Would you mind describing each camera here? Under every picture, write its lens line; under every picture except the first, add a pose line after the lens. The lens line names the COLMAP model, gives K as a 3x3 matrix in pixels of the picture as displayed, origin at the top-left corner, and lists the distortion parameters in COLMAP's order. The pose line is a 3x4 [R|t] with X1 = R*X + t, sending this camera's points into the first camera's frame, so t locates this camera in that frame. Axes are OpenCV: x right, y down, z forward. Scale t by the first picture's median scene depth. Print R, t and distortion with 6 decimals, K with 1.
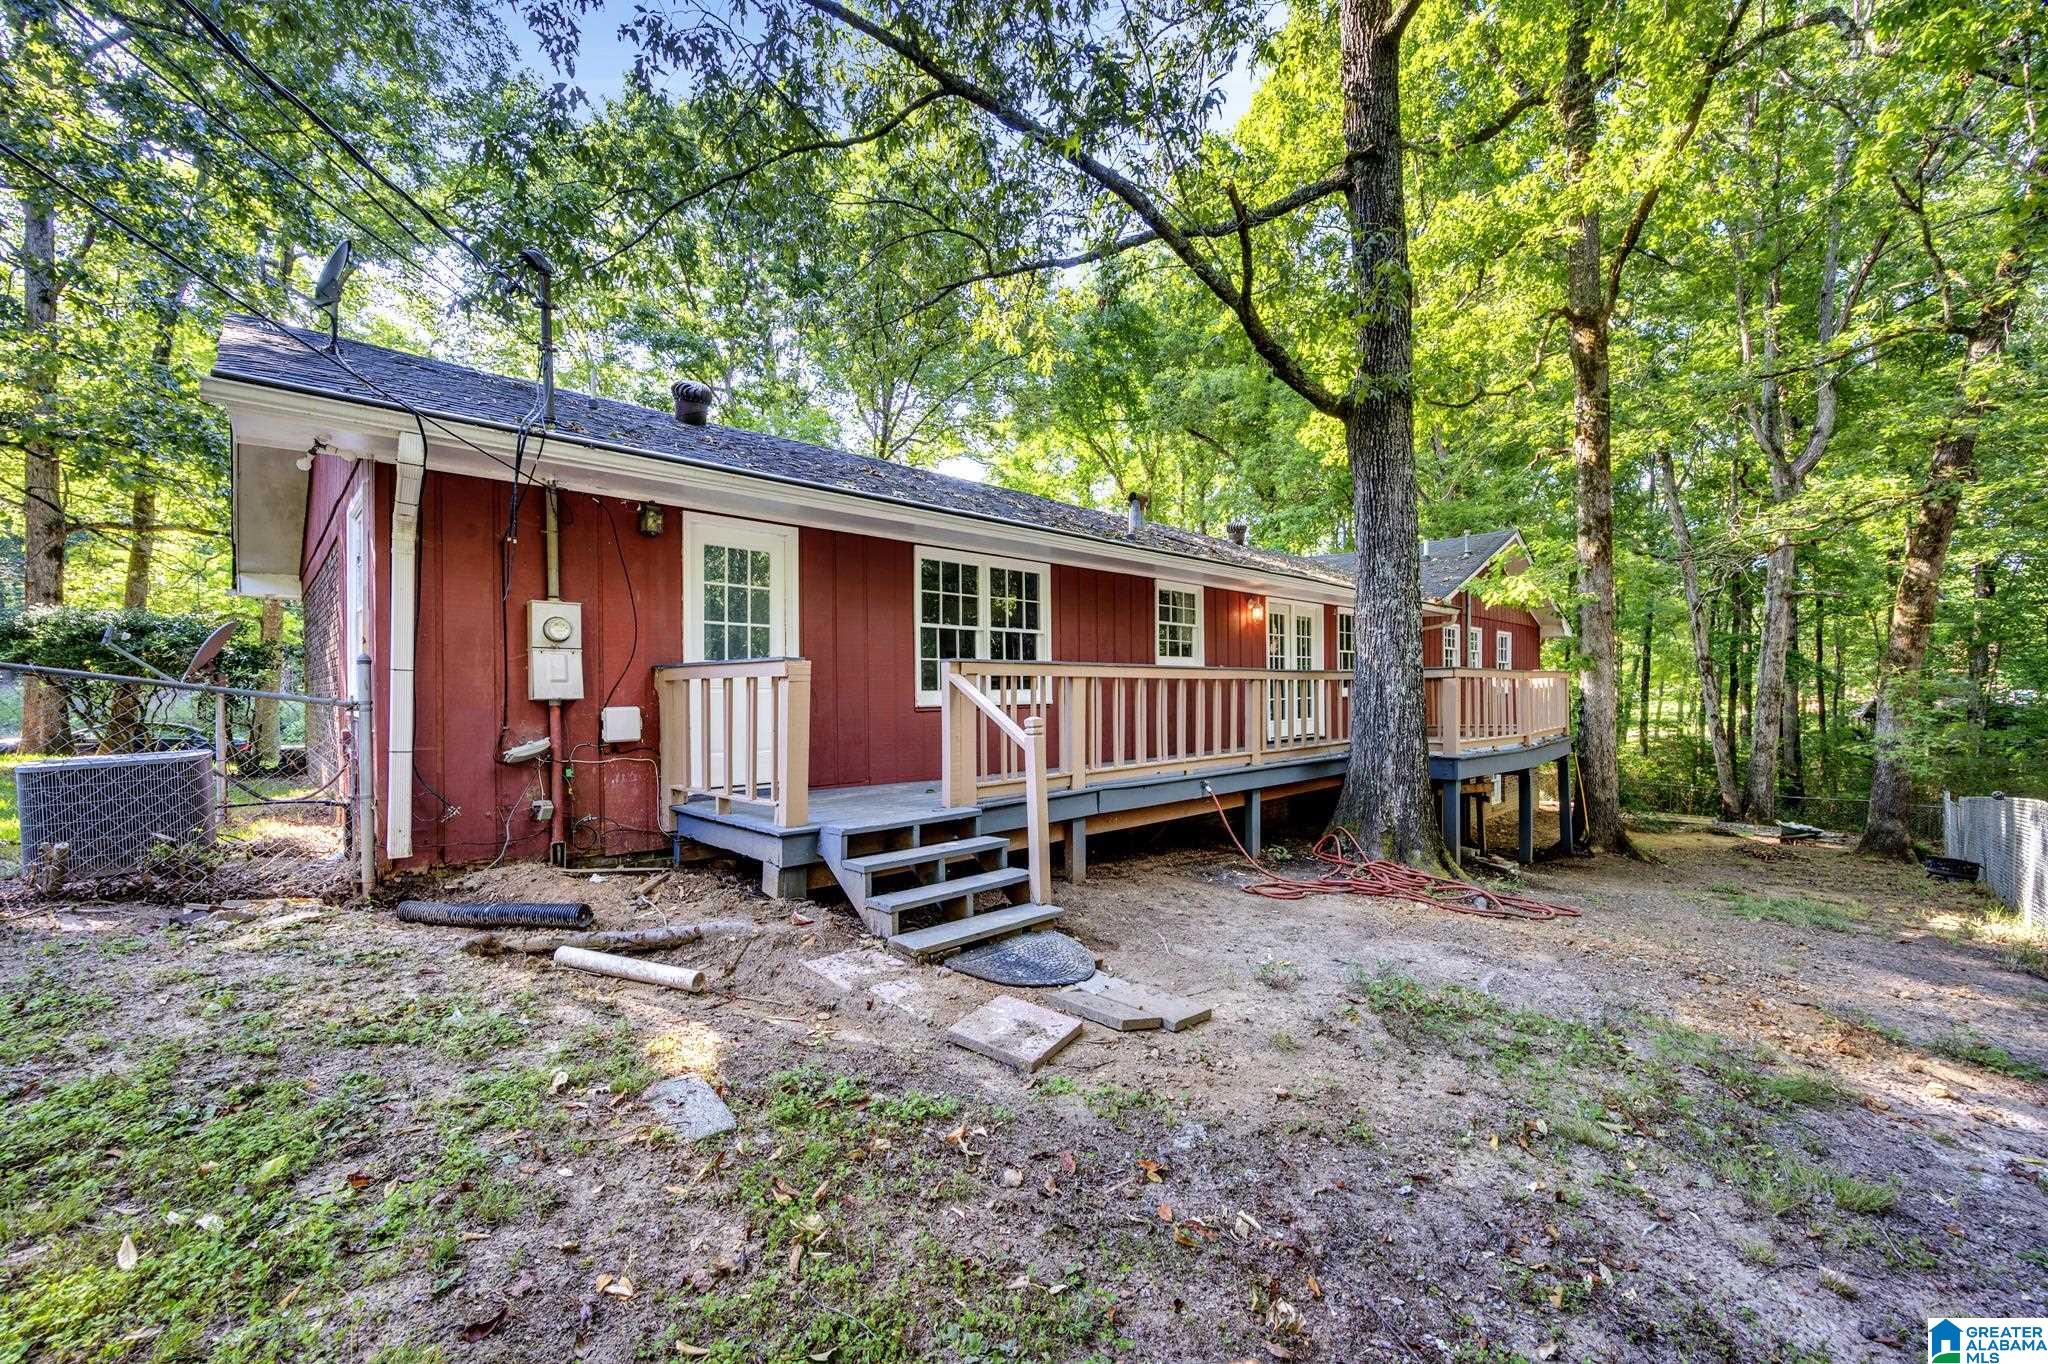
lens RADIAL K [[796.7, 0, 1027.3], [0, 796.7, 694.3], [0, 0, 1]] dist [-0.000509, -0.000518]
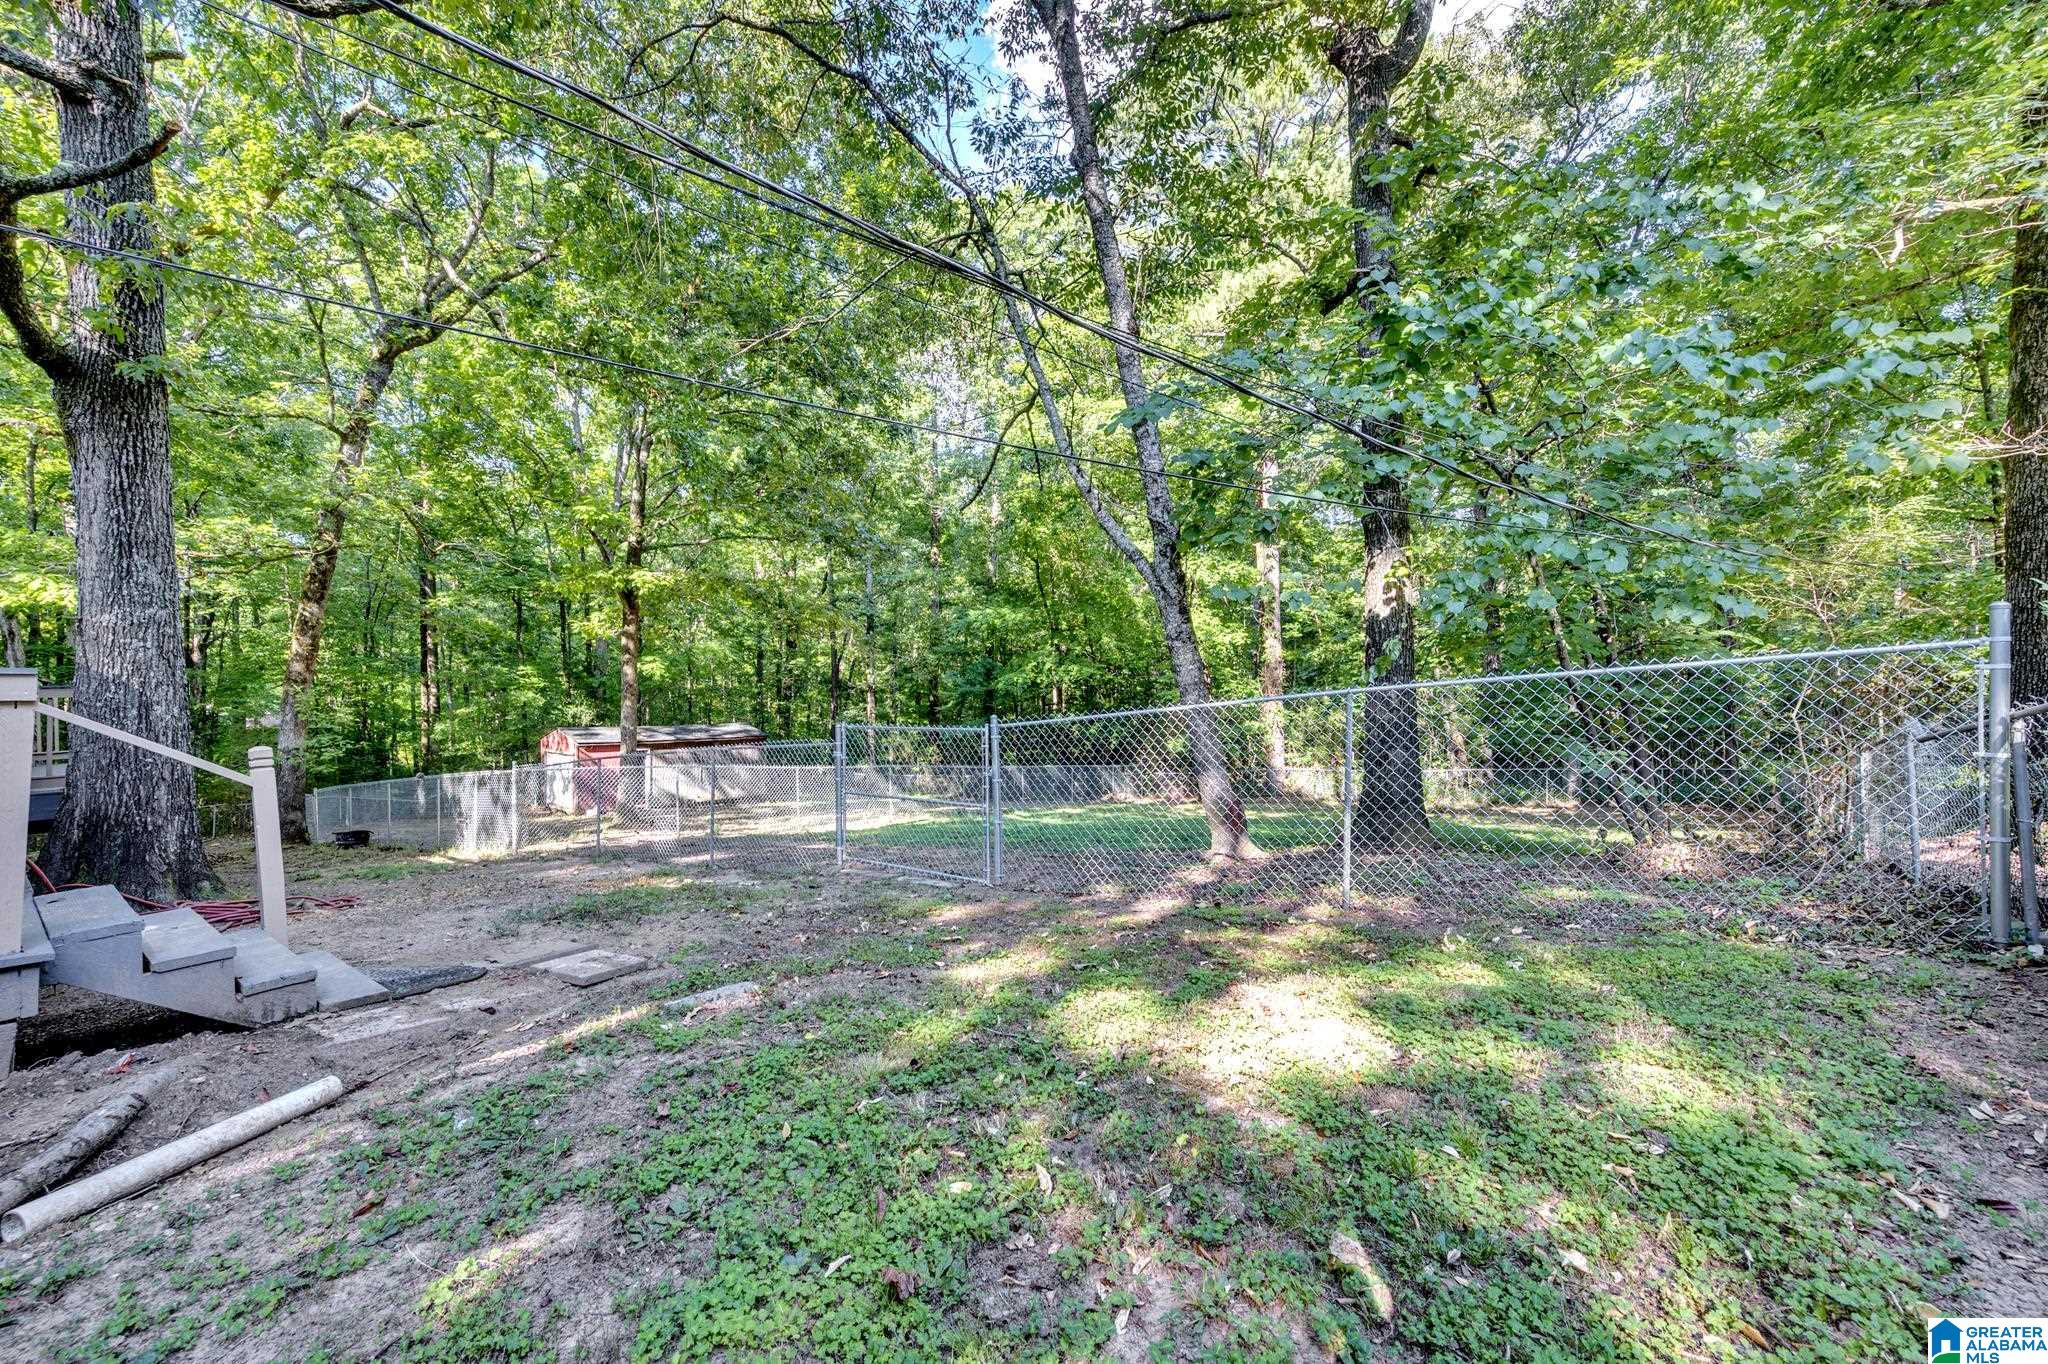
lens RADIAL K [[796.7, 0, 1027.3], [0, 796.7, 694.3], [0, 0, 1]] dist [-0.000509, -0.000518]
pose [[-0.168773, 0.004875, 0.985643, -0.572919], [0.011019, 0.999935, -0.003059, -0.011969], [-0.985593, 0.010344, -0.168815, 0.187320]]
